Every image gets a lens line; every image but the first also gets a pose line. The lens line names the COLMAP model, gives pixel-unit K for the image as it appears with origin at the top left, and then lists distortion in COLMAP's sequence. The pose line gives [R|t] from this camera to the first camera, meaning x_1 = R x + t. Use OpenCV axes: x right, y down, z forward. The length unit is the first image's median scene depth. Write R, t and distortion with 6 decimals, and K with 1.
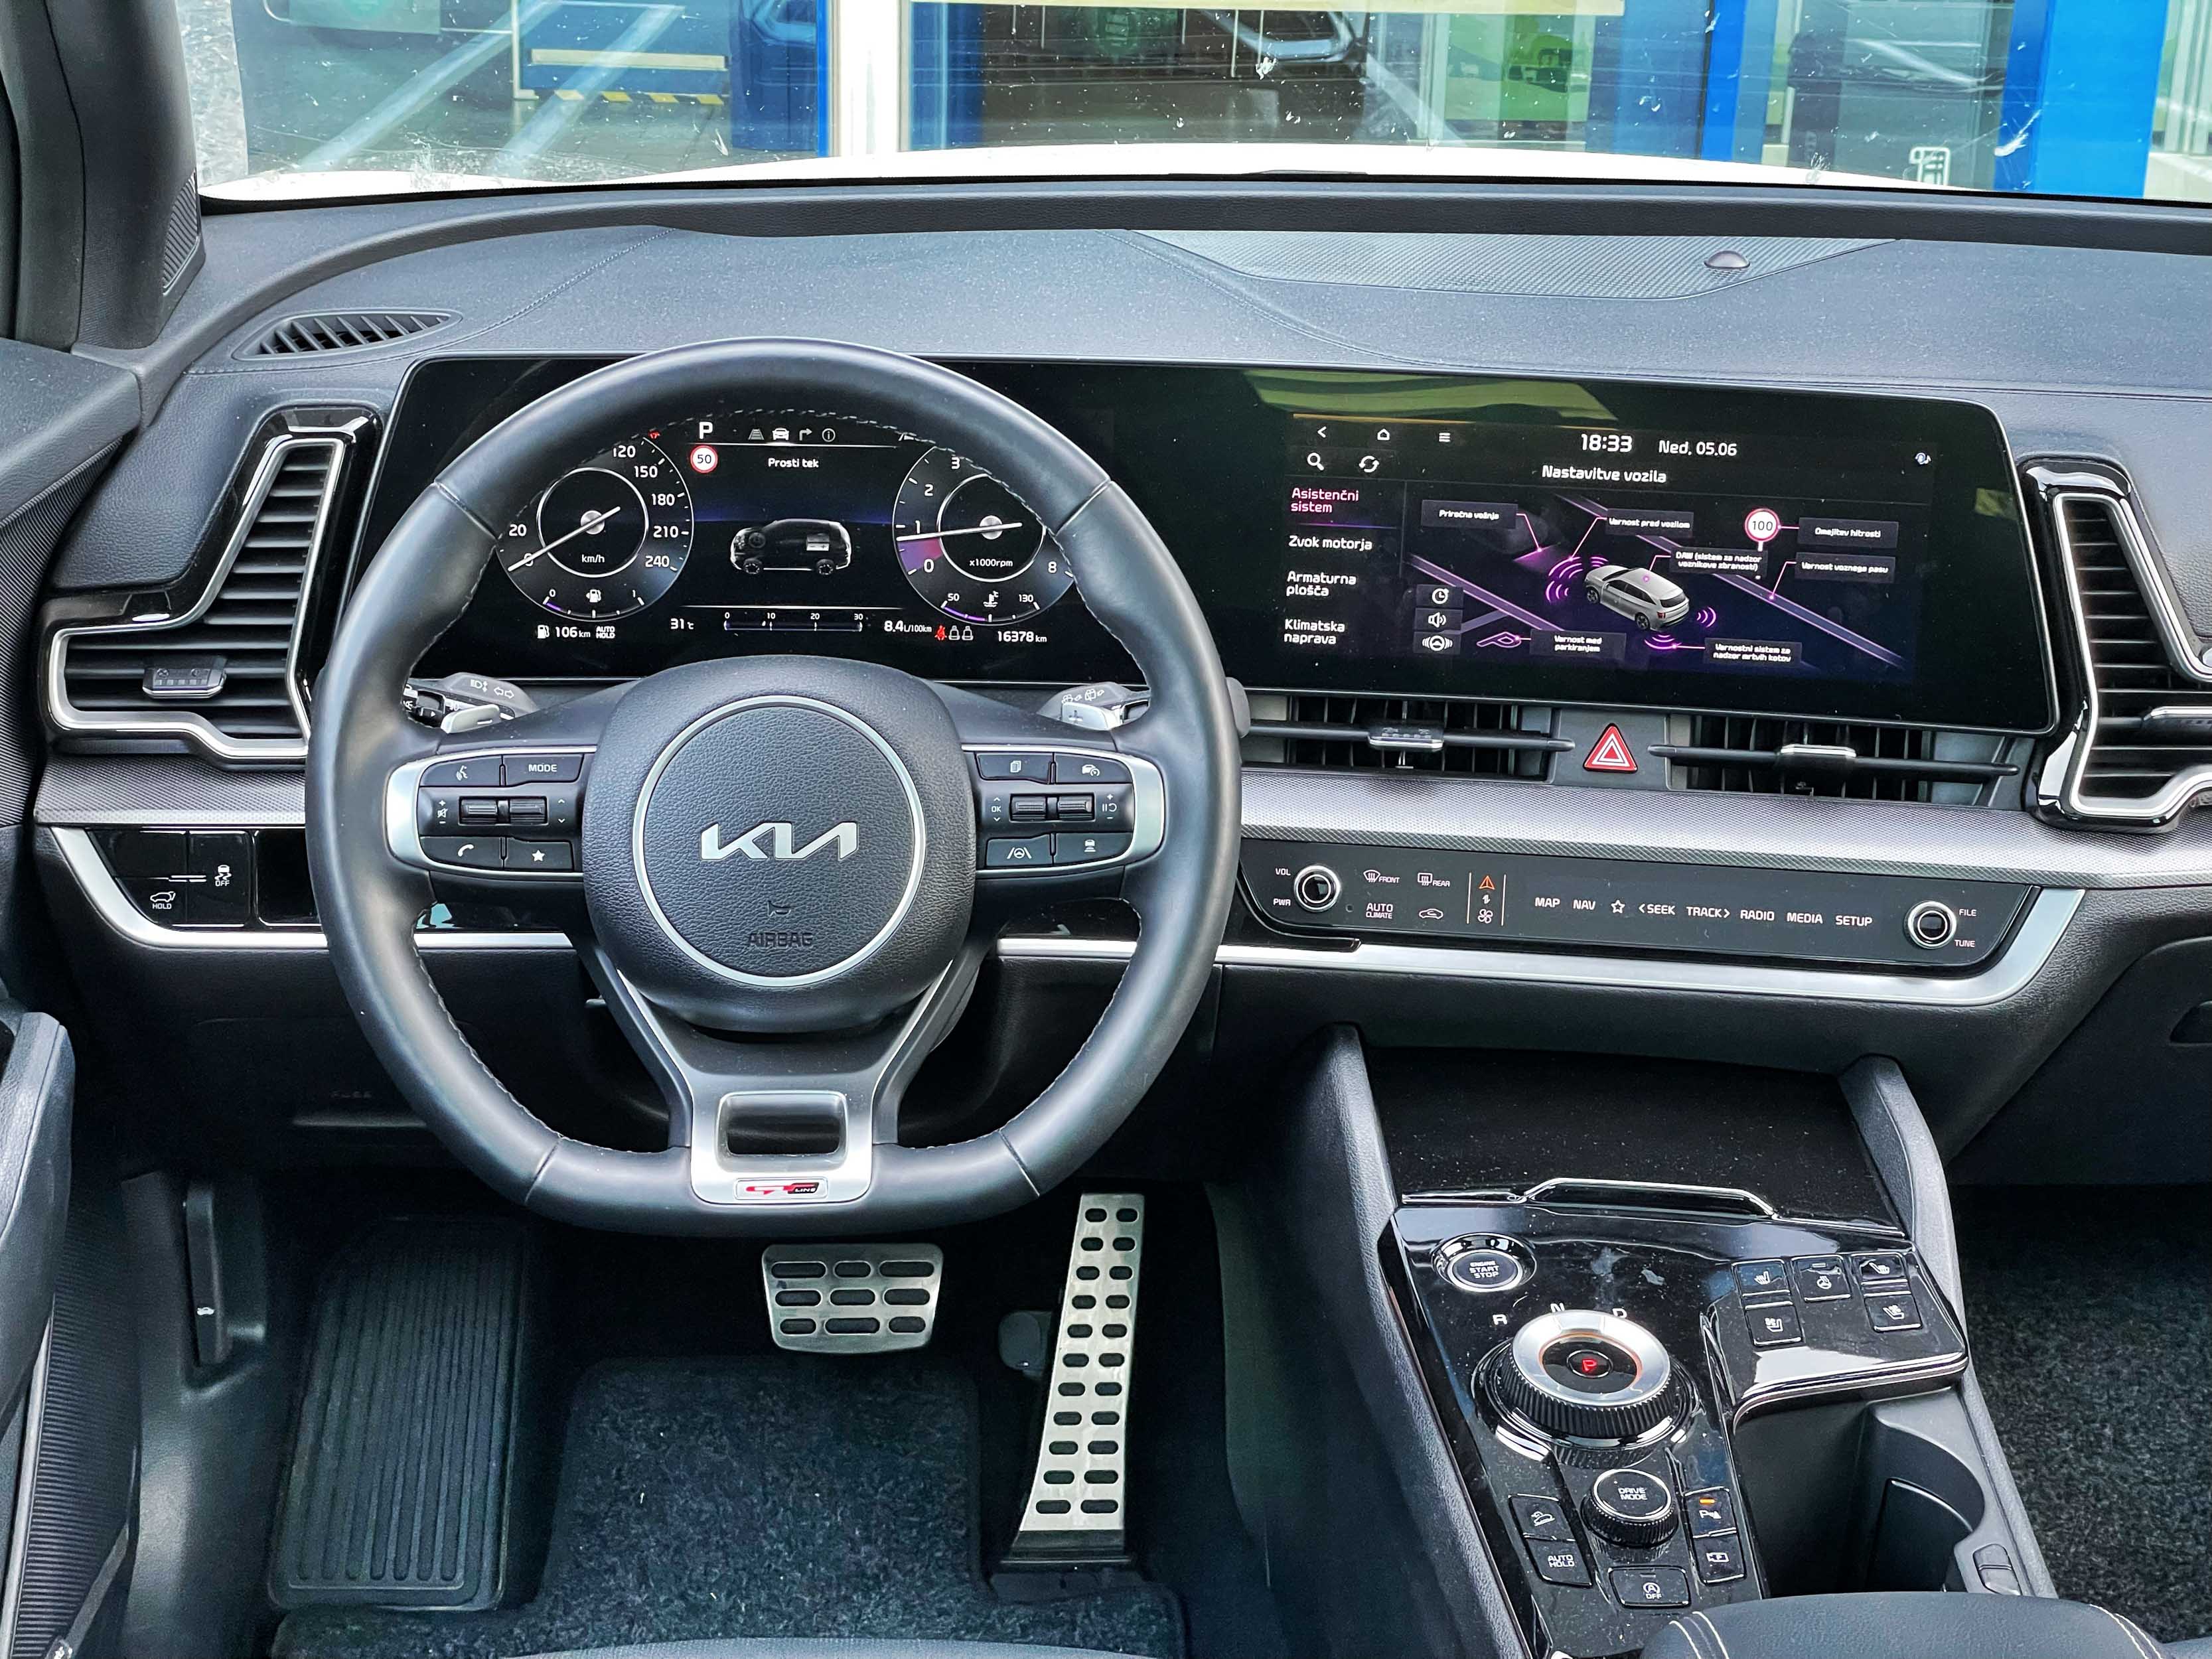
lens RADIAL K [[3318.0, 0, 1124.3], [0, 3318.0, 809.0], [0, 0, 1]] dist [0.092357, 0.000000]
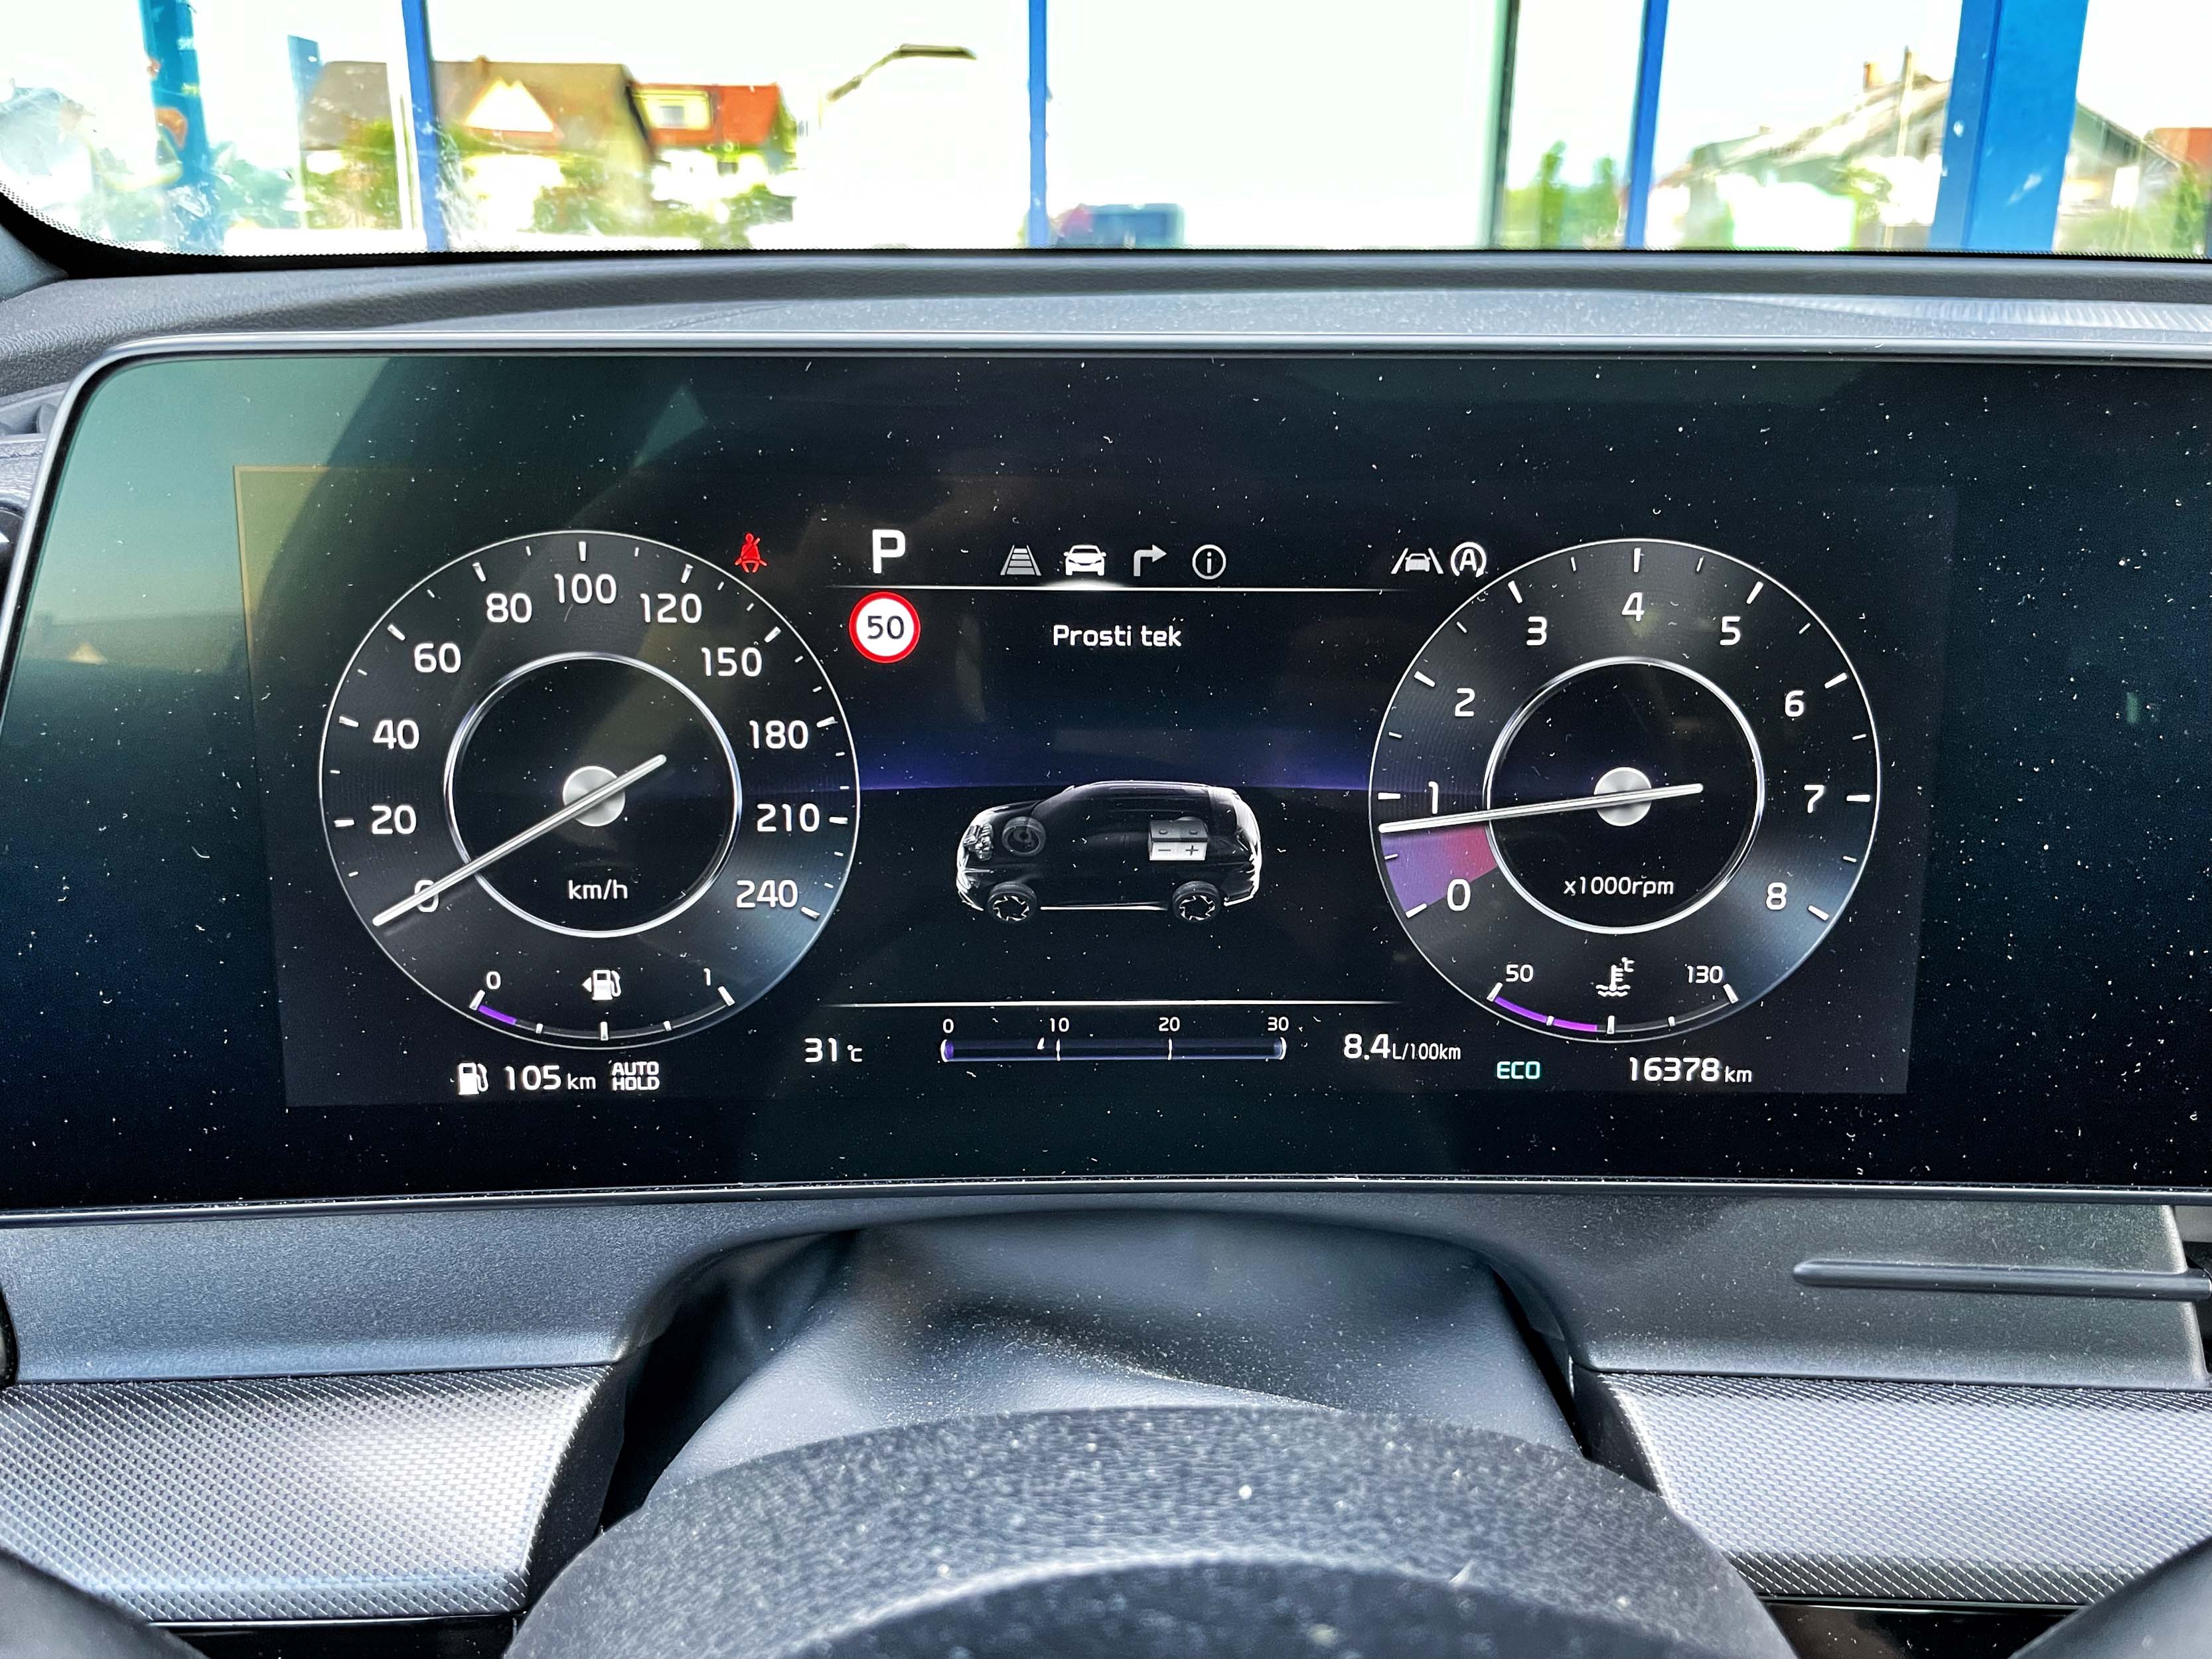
lens RADIAL K [[1705.5, 0, 1123.4], [0, 1705.5, 831.4], [0, 0, 1]] dist [0.067166, -0.106378]
pose [[0.999527, -0.007705, -0.029762, -0.092689], [0.006781, 0.999495, -0.031041, -0.075025], [0.029987, 0.030825, 0.999075, 0.799746]]
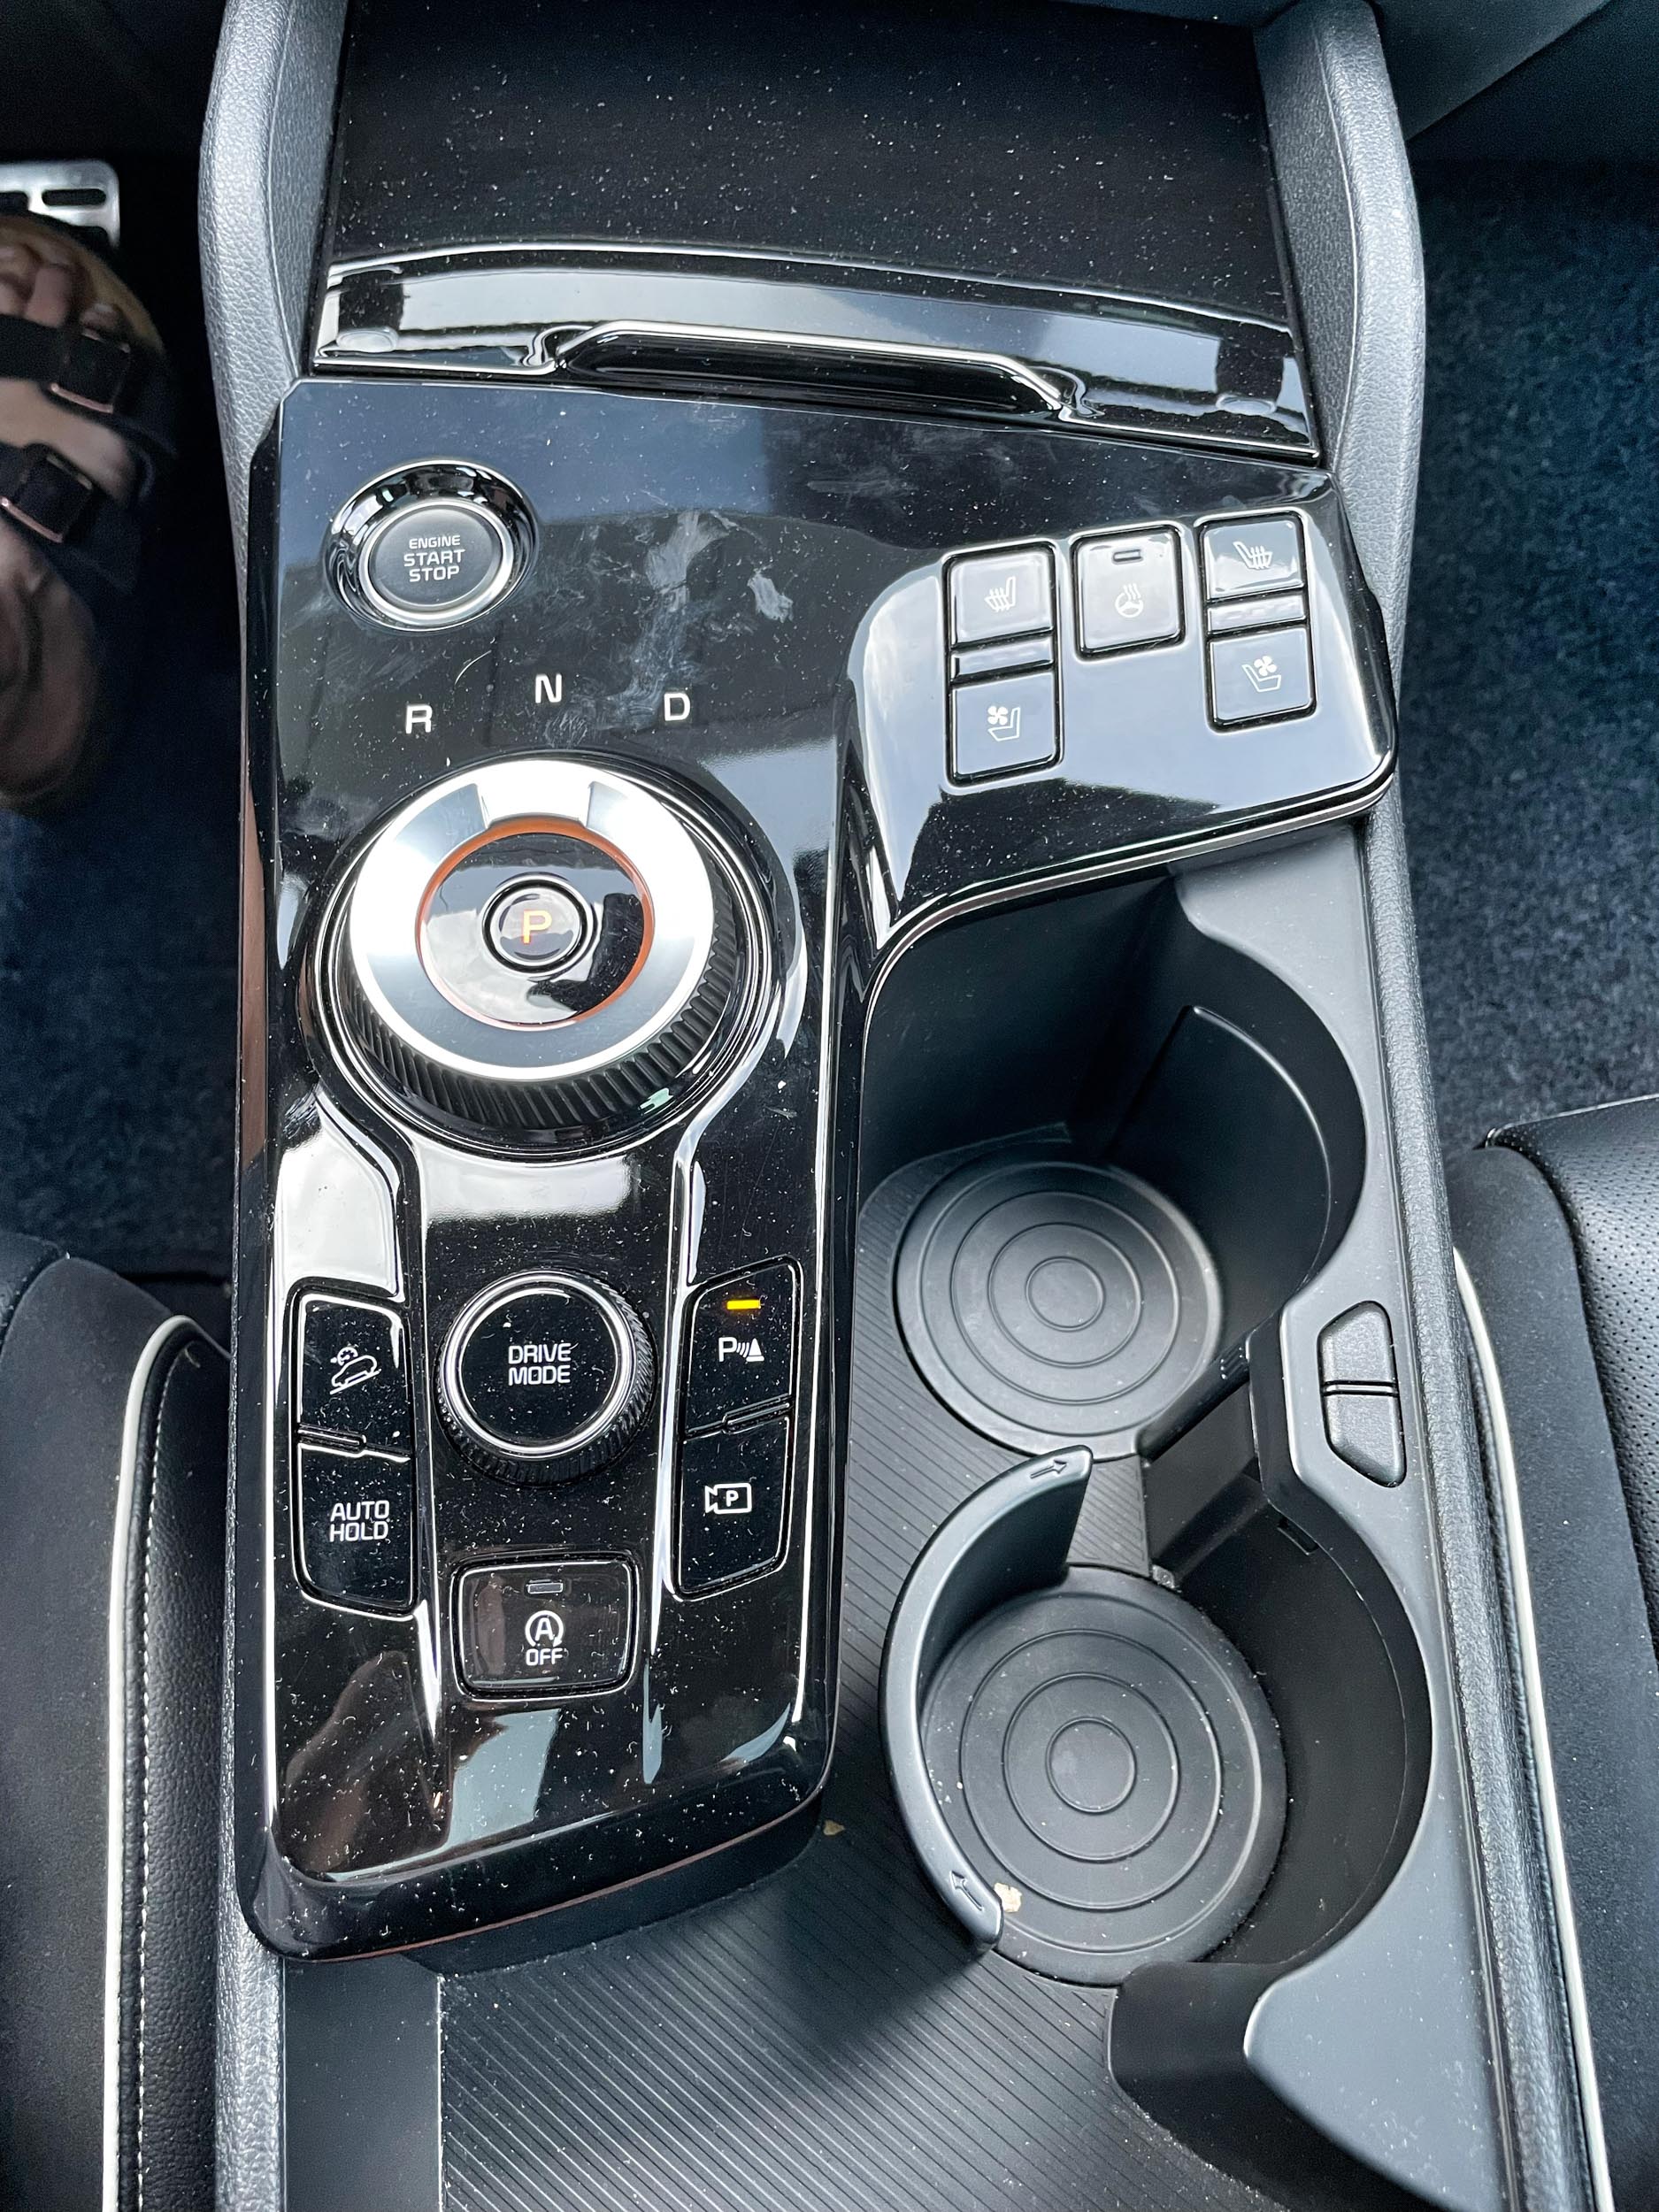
lens RADIAL K [[1705.6, 0, 810.9], [0, 1705.6, 1101.5], [0, 0, 1]] dist [0.067166, -0.106378]
pose [[0.999777, 0.012060, -0.017317, 0.155370], [0.002239, 0.755355, 0.655312, 0.031527], [0.020984, -0.655205, 0.755159, 0.702618]]
